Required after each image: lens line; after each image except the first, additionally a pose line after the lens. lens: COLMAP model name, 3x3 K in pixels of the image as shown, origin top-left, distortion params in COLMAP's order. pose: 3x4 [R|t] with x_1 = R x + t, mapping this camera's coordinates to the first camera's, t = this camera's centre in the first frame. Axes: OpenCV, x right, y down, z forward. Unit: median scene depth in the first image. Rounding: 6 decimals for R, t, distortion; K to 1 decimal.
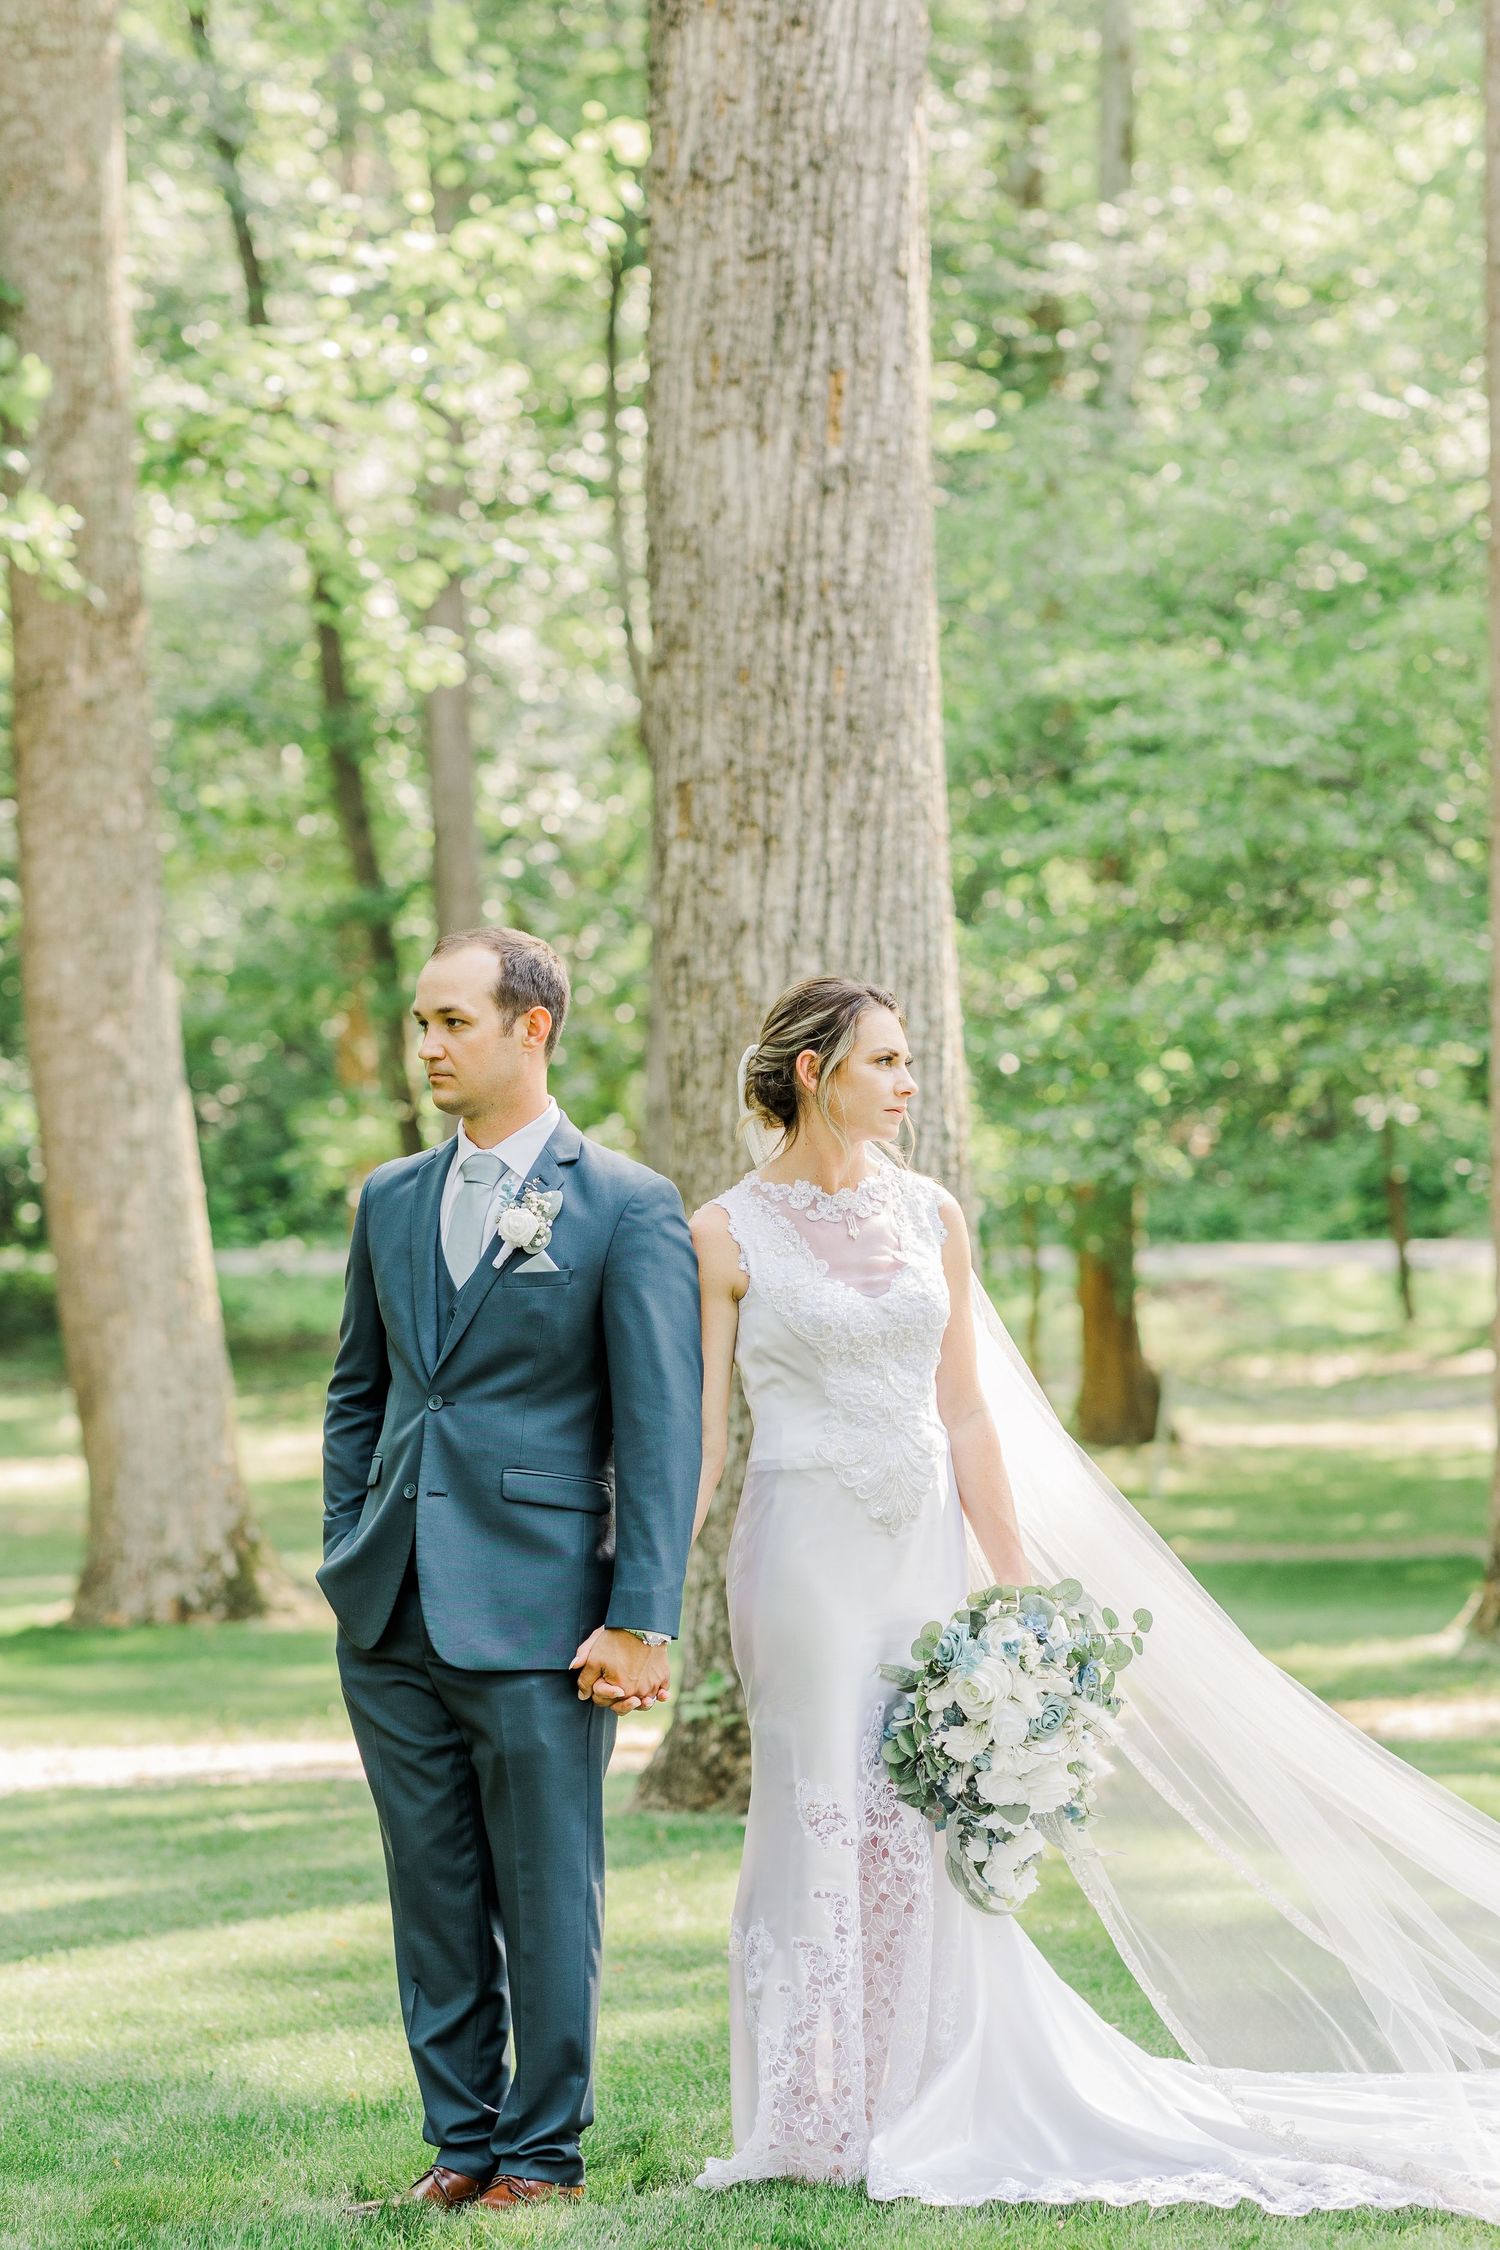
lens RADIAL K [[5474.4, 0, 751.7], [0, 5474.4, 1221.3], [0, 0, 1]] dist [-0.019185, -0.137599]
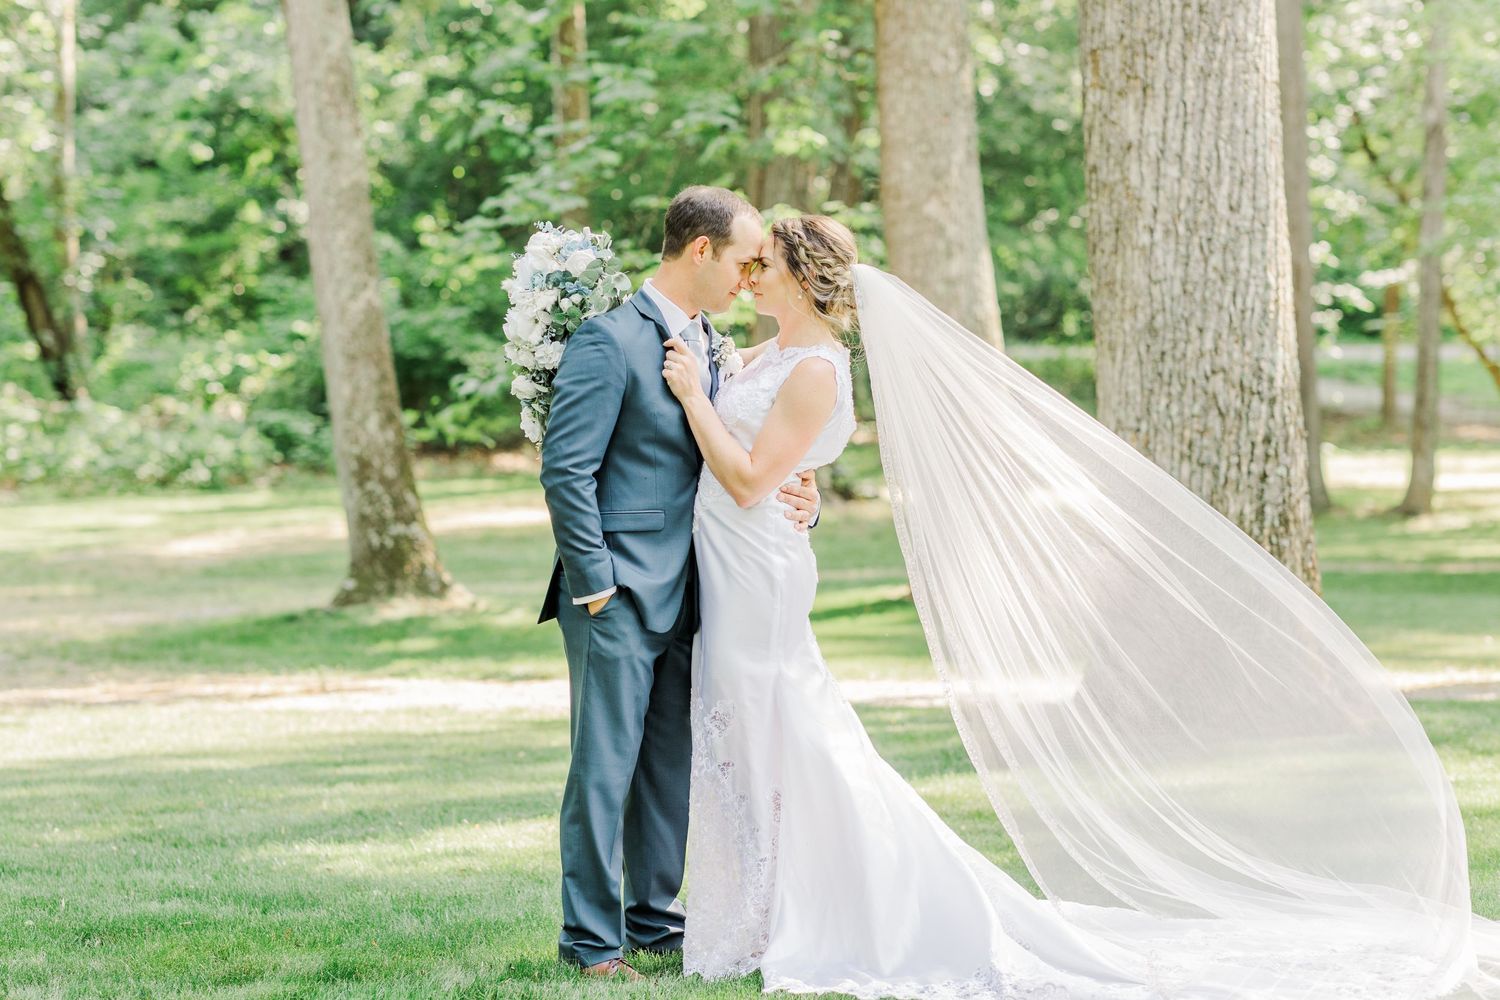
lens RADIAL K [[3694.4, 0, 746.6], [0, 3694.4, 454.0], [0, 0, 1]] dist [0.050962, 0.138218]
pose [[0.972265, 0.009709, -0.233680, 0.133760], [-0.001395, 0.999361, 0.035714, -0.005657], [0.233878, -0.034398, 0.971657, -0.009876]]
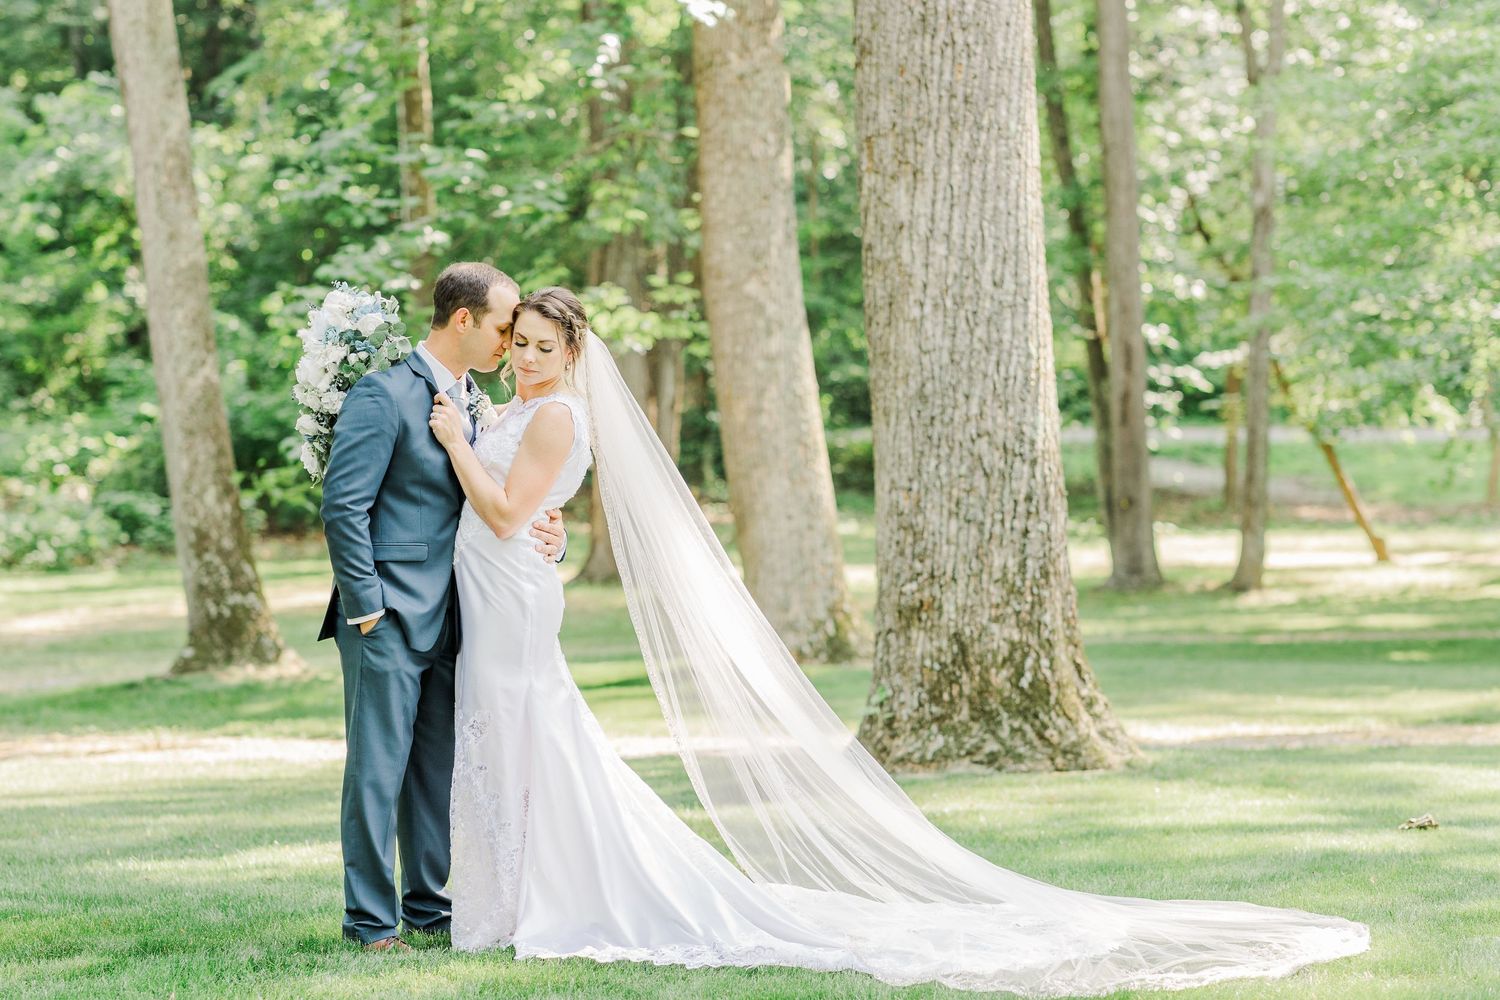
lens RADIAL K [[3739.8, 0, 713.2], [0, 3739.8, 504.6], [0, 0, 1]] dist [0.040154, 0.377942]
pose [[0.978569, 0.005423, -0.205846, 0.171776], [-0.000054, 0.999660, 0.026082, -0.000521], [0.205917, -0.025512, 0.978237, -0.093124]]
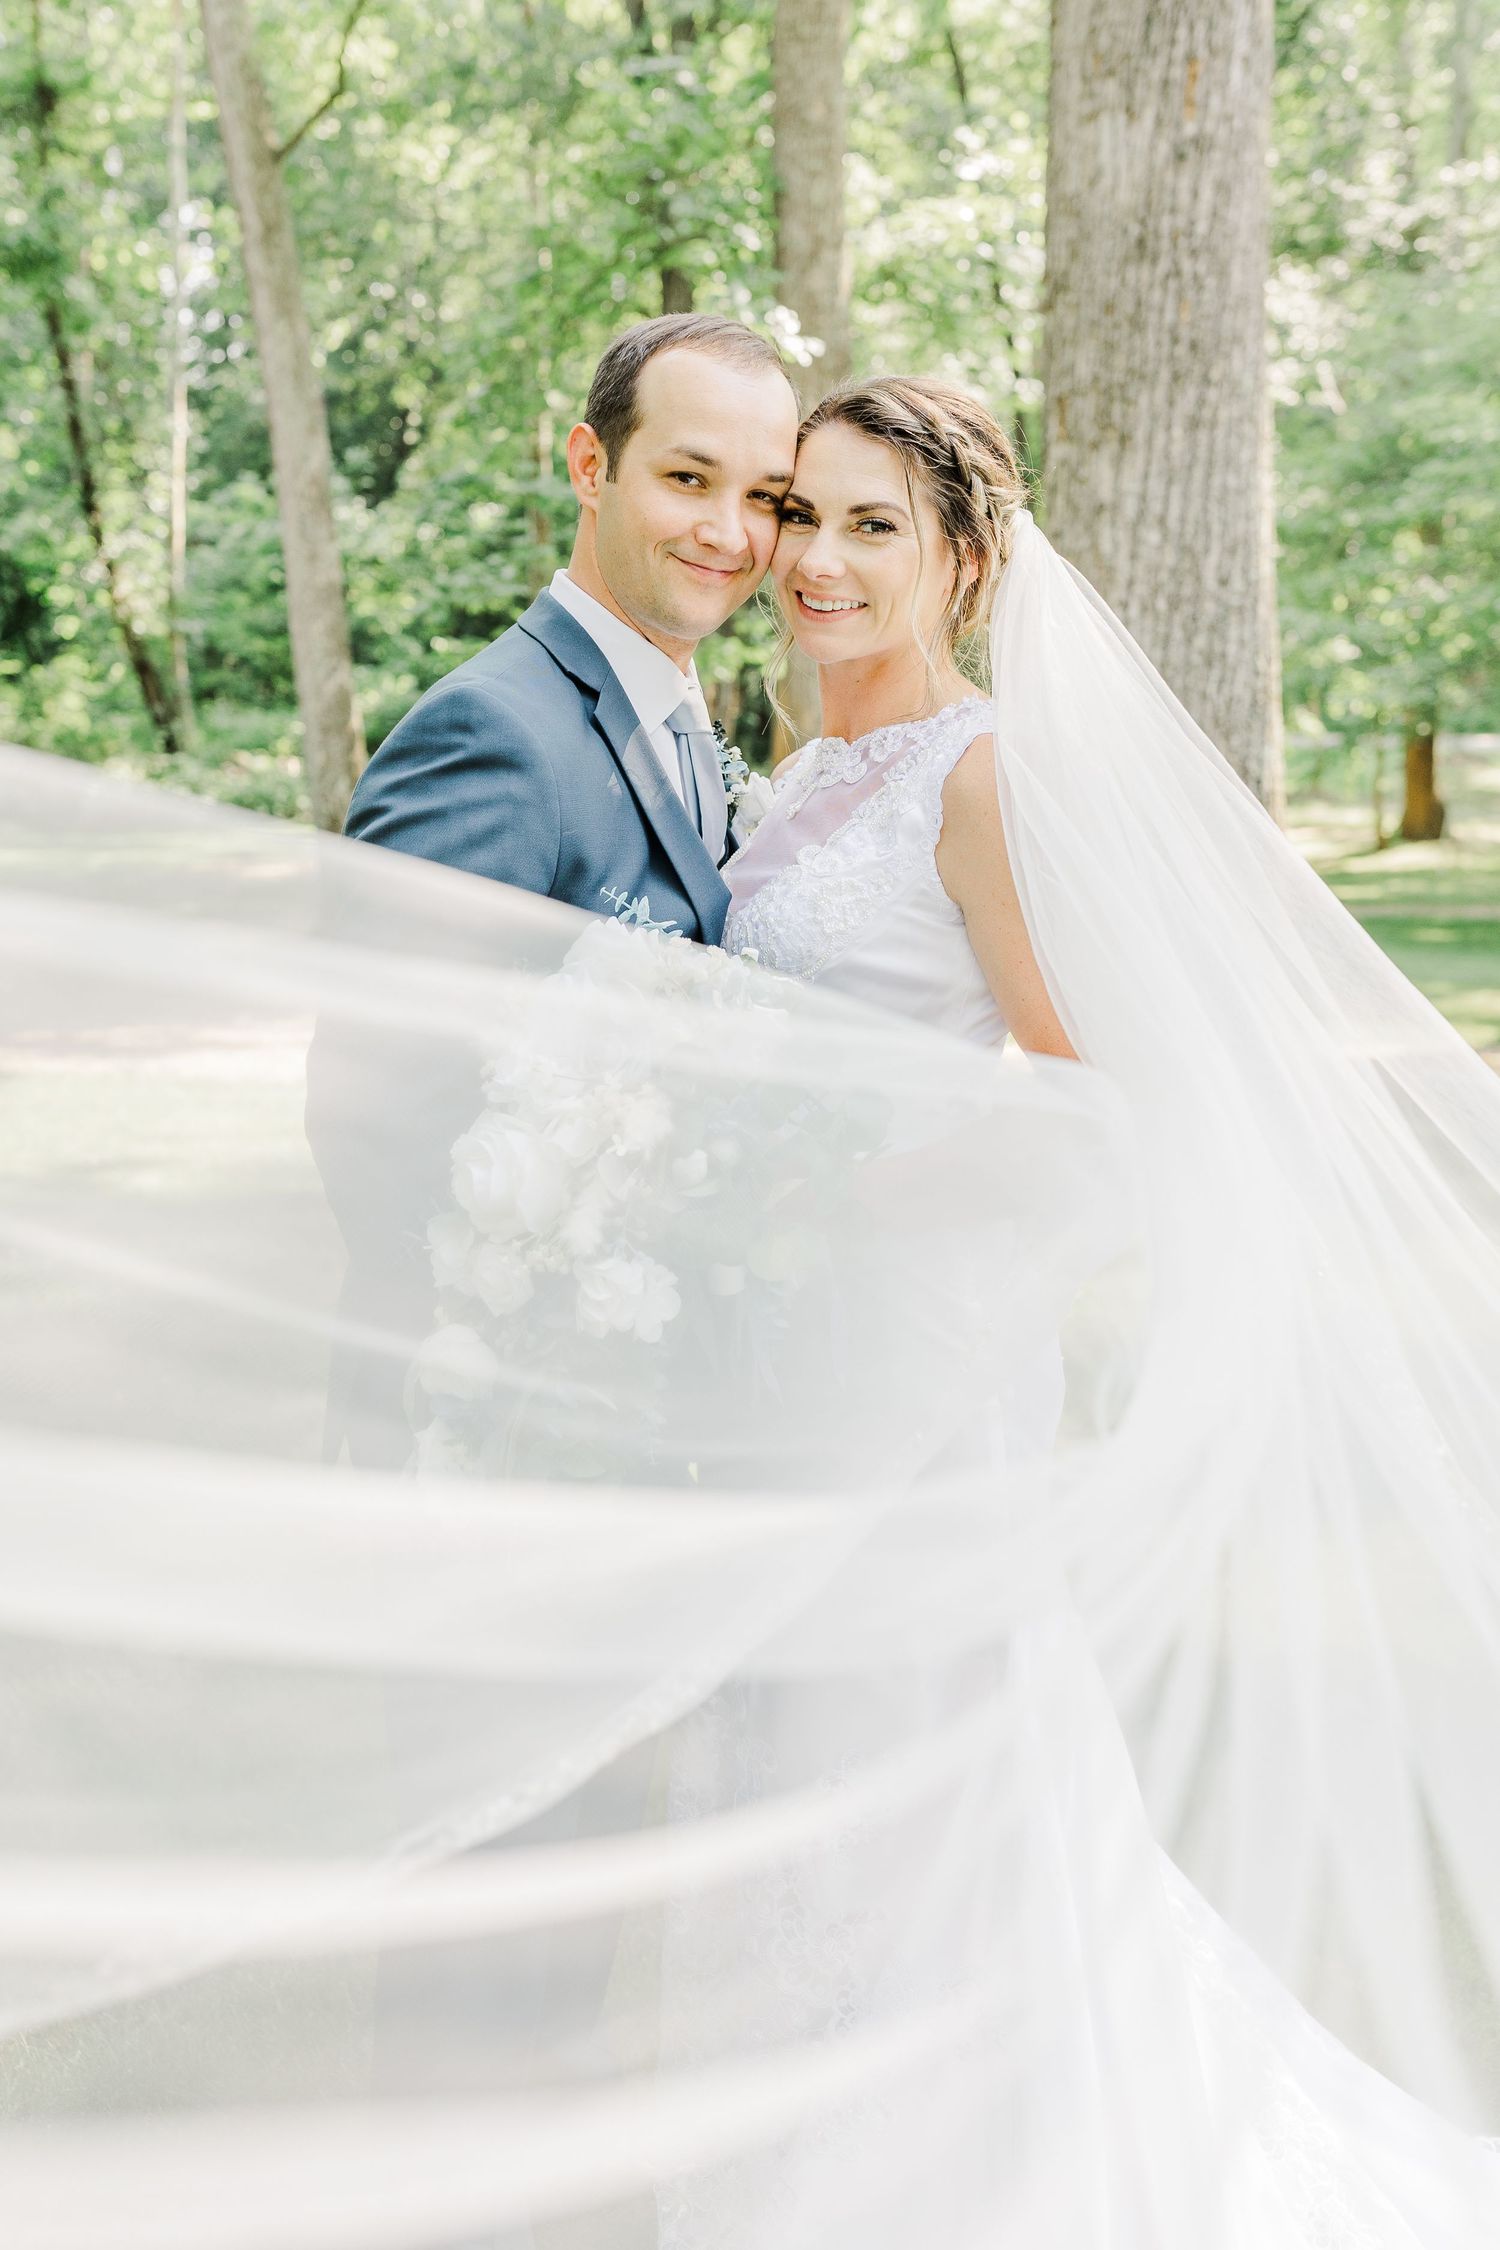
lens RADIAL K [[2439.9, 0, 638.5], [0, 2439.9, 951.2], [0, 0, 1]] dist [-0.002036, -0.006727]
pose [[0.969438, 0.043321, -0.241482, 0.036009], [-0.019641, 0.994832, 0.099620, -0.004891], [0.244549, -0.091832, 0.965278, 0.408307]]
